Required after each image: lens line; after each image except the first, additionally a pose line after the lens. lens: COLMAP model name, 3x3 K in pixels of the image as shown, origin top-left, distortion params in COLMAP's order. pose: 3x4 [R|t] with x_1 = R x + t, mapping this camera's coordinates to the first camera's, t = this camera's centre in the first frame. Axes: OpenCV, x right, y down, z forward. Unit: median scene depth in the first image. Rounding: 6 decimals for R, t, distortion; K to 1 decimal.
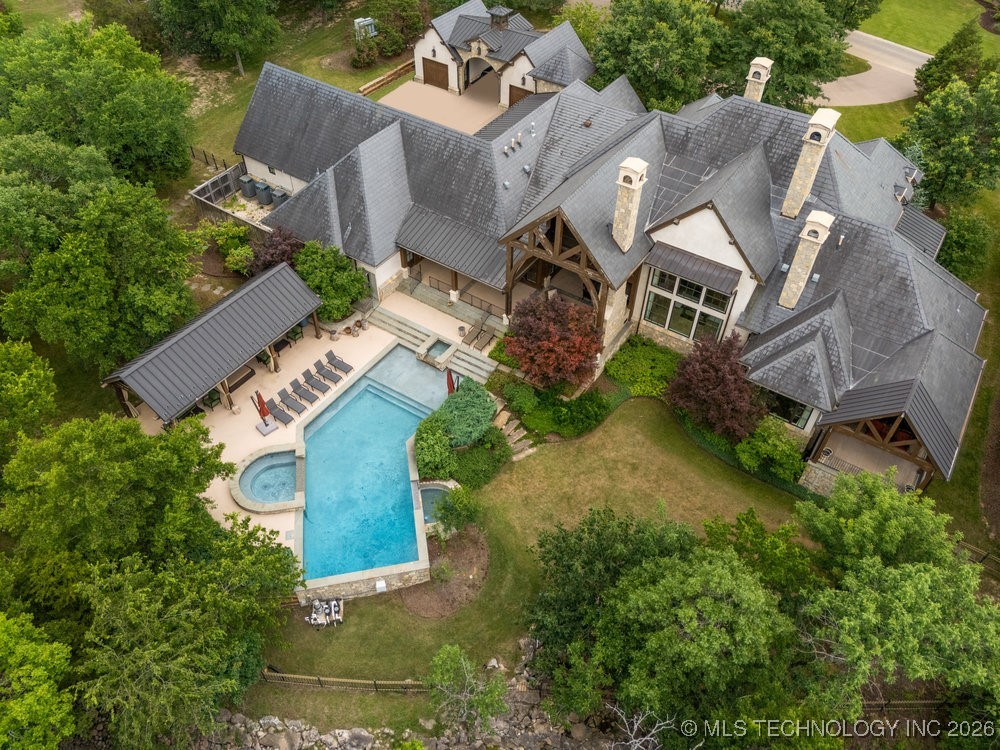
lens RADIAL K [[735.7, 0, 500.0], [0, 735.7, 375.0], [0, 0, 1]] dist [0.093424, -0.099857]
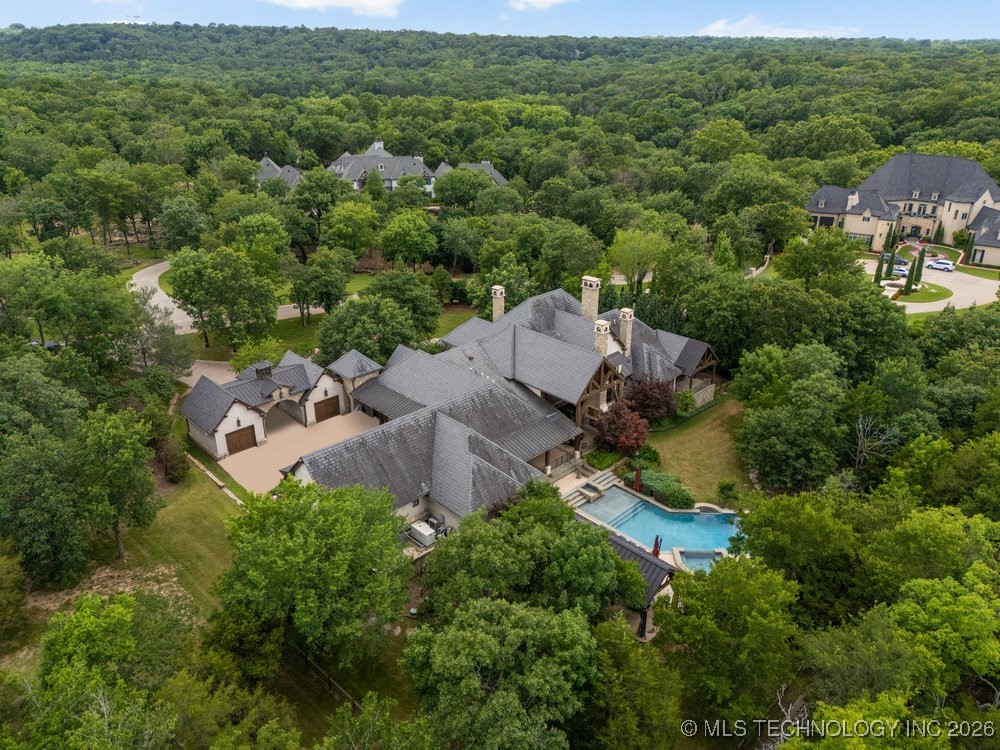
lens RADIAL K [[735.7, 0, 500.0], [0, 735.7, 375.0], [0, 0, 1]] dist [0.093424, -0.099857]
pose [[0.216128, -0.410627, 0.885818, -1.400798], [0.703505, 0.694606, 0.150343, -0.568205], [-0.677029, 0.590685, 0.439002, 0.356606]]
